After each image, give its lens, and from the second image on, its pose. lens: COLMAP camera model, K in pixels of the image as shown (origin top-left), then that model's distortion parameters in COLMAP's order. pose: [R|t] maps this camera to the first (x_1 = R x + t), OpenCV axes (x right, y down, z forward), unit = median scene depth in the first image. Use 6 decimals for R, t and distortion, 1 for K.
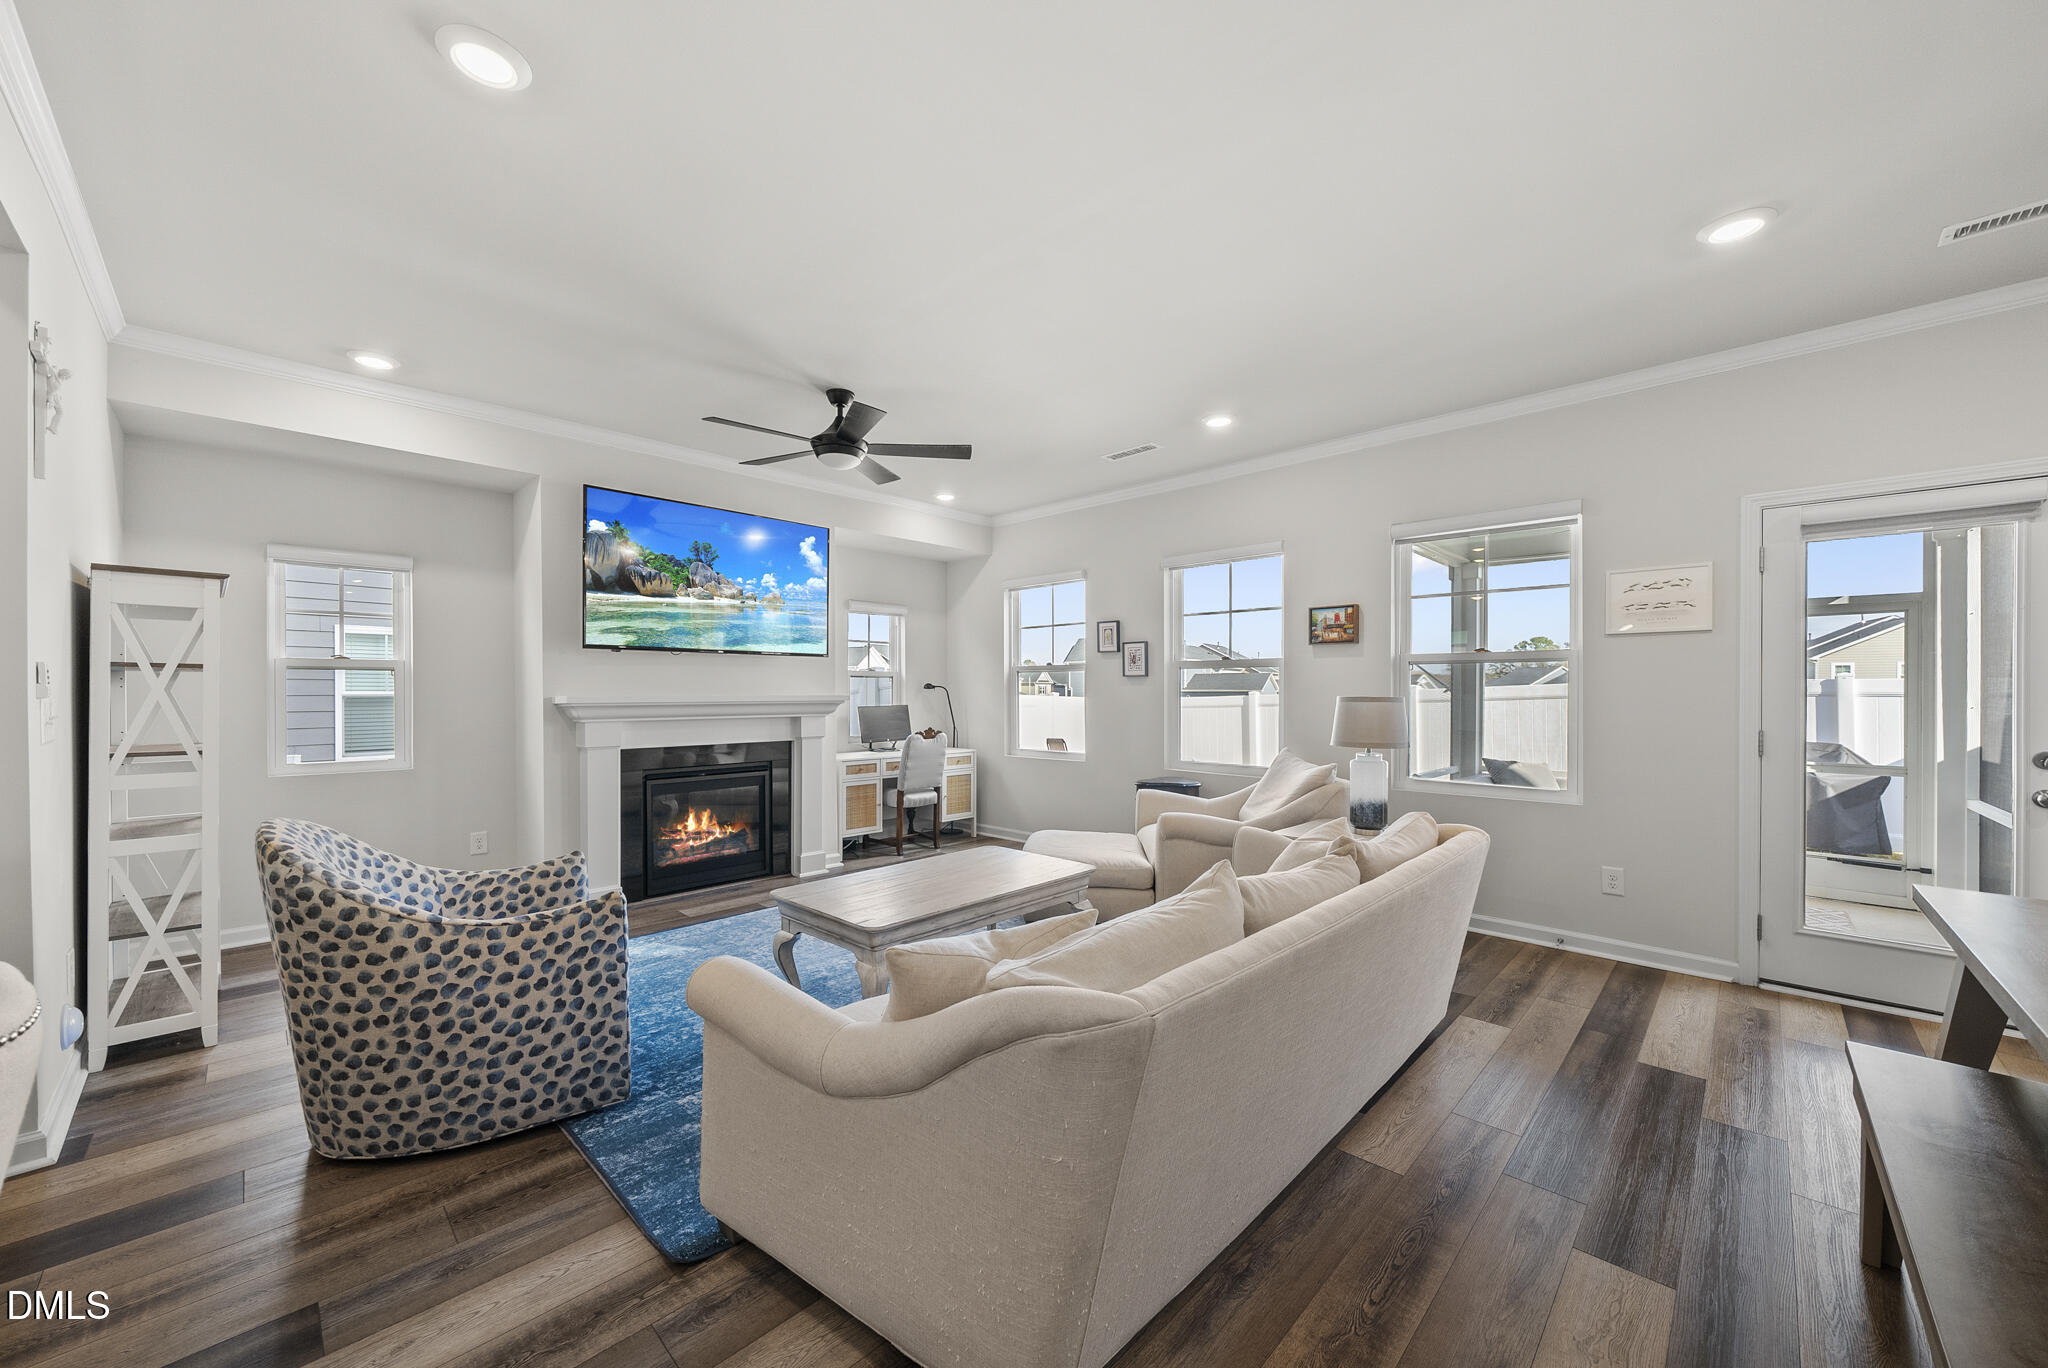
lens RADIAL K [[756.6, 0, 1009.3], [0, 756.6, 688.1], [0, 0, 1]] dist [-0.001278, -0.000041]
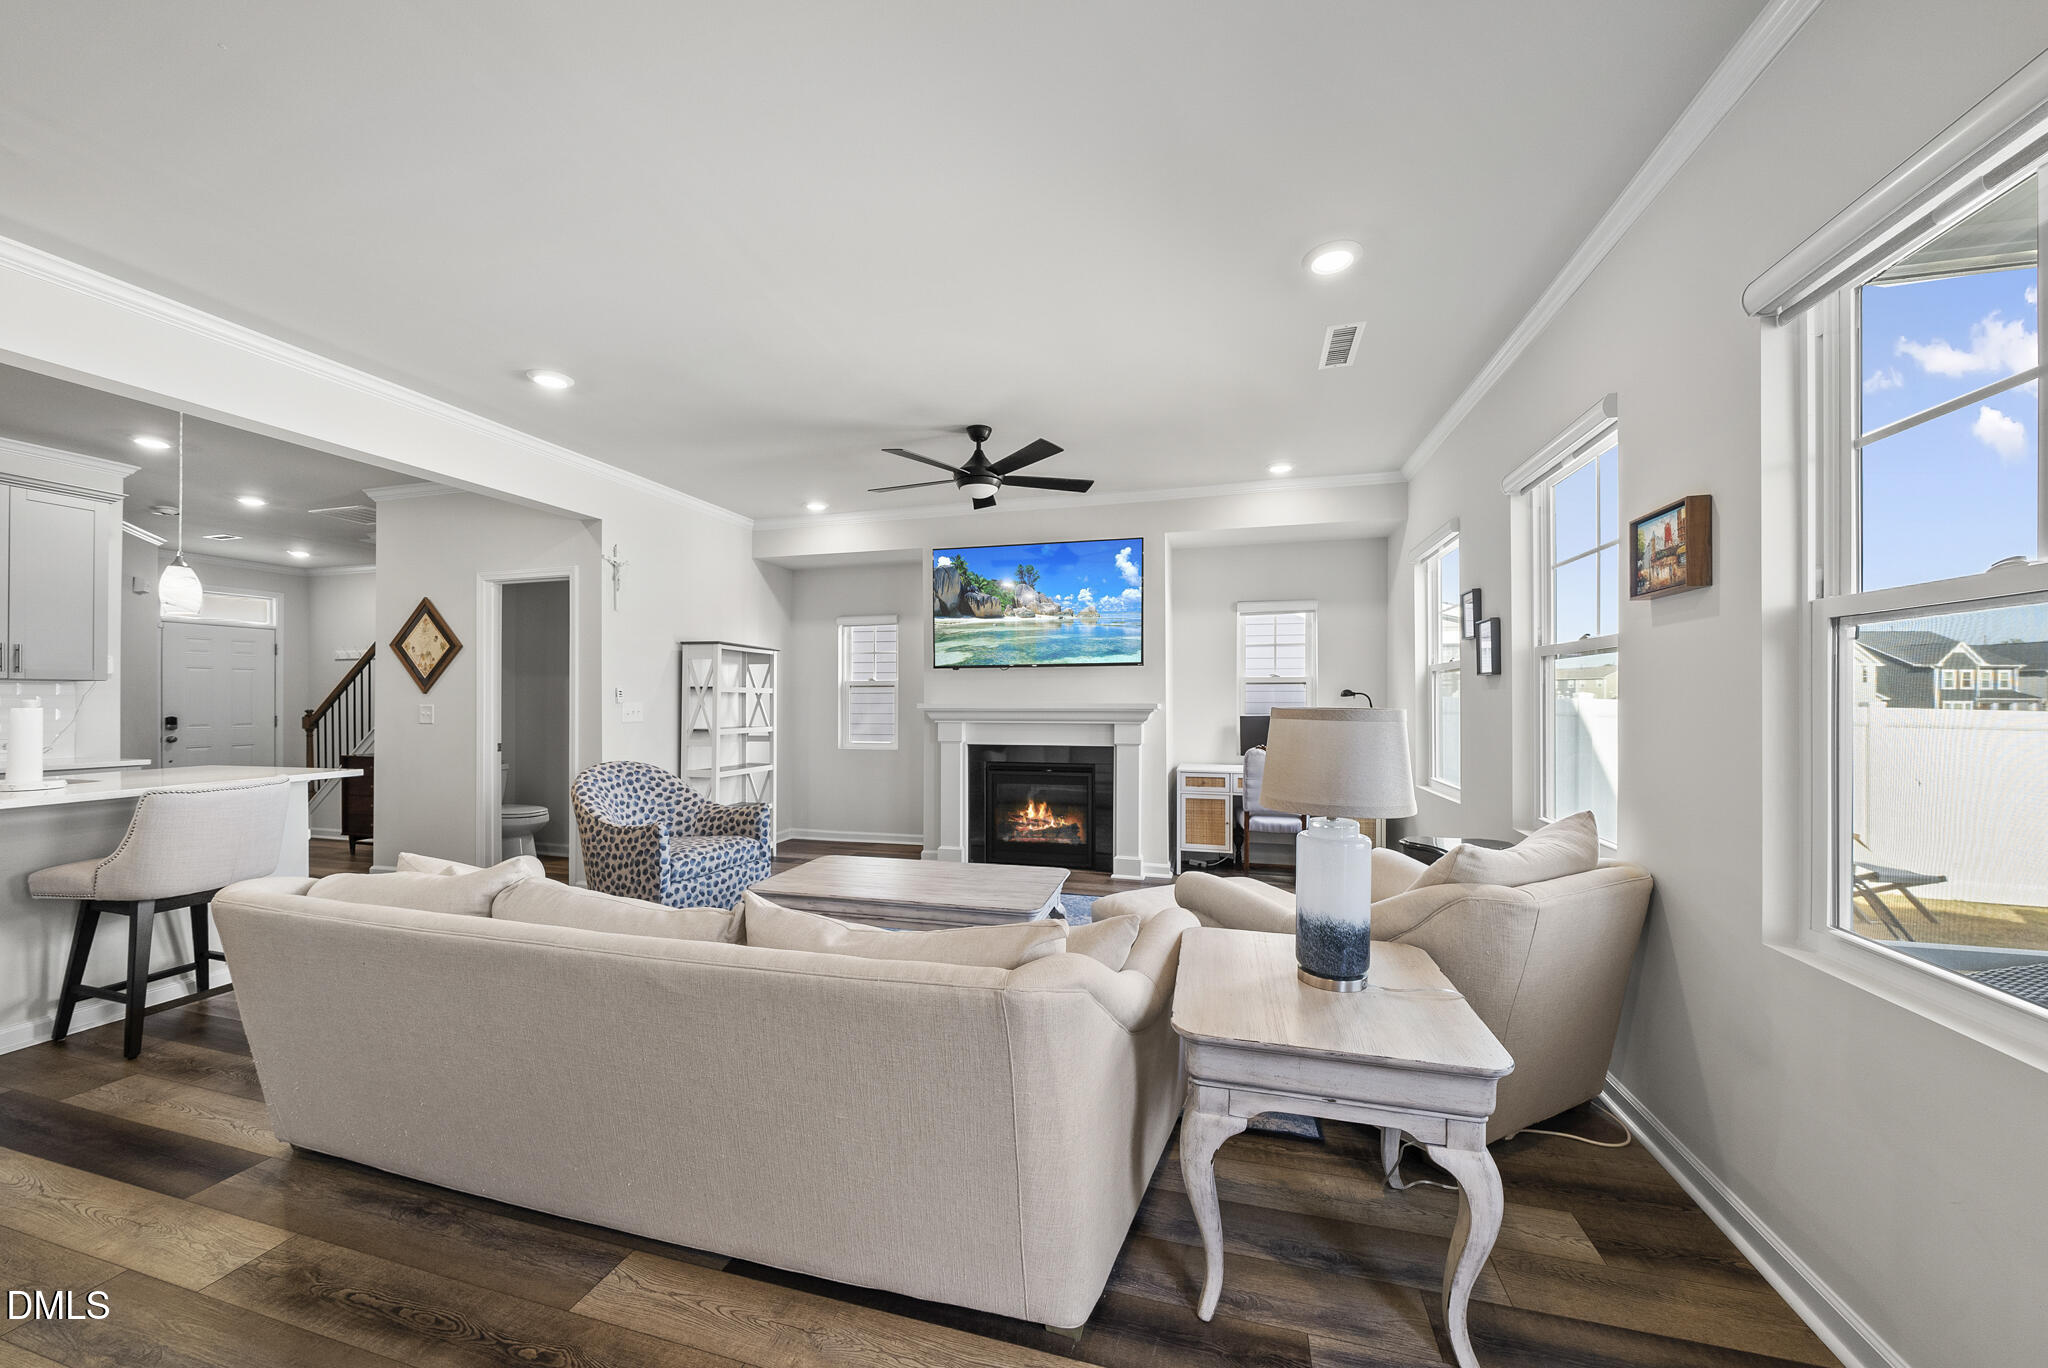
lens RADIAL K [[732.6, 0, 1017.5], [0, 732.6, 692.0], [0, 0, 1]] dist [-0.001571, 0.000018]
pose [[0.491314, -0.011045, -0.870913, 0.616215], [0.005014, 0.999939, -0.009852, 0.003478], [0.870968, 0.000474, 0.491339, 0.444443]]
